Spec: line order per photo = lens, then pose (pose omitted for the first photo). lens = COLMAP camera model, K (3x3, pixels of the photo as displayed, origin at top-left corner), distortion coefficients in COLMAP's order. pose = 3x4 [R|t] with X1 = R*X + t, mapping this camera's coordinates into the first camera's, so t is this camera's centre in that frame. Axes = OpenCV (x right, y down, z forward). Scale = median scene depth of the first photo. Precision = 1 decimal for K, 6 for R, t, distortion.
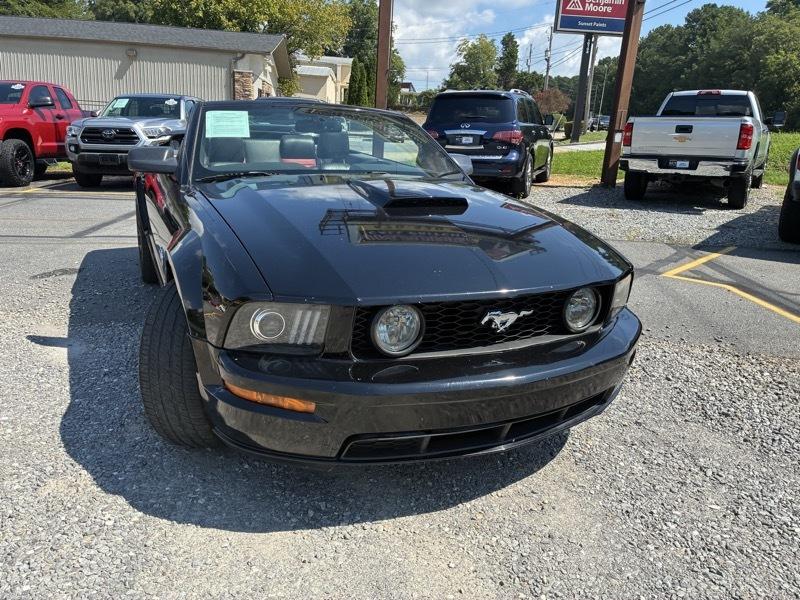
lens RADIAL K [[605.5, 0, 407.4], [0, 605.5, 297.4], [0, 0, 1]] dist [0.049966, -0.065078]
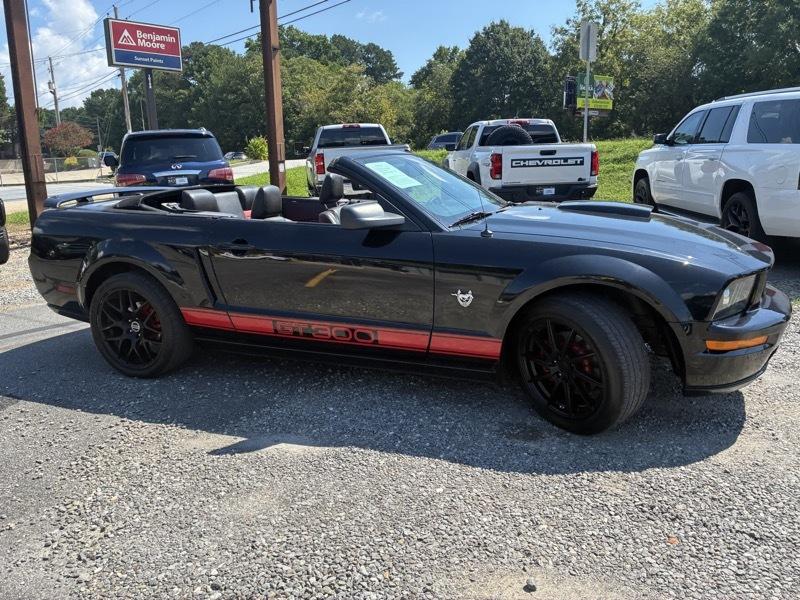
lens RADIAL K [[605.5, 0, 406.7], [0, 605.5, 295.6], [0, 0, 1]] dist [0.049966, -0.065078]
pose [[0.727862, -0.212584, 0.651939, -0.315418], [0.244621, 0.968676, 0.042757, -0.037997], [-0.640607, 0.128357, 0.757065, 0.067670]]
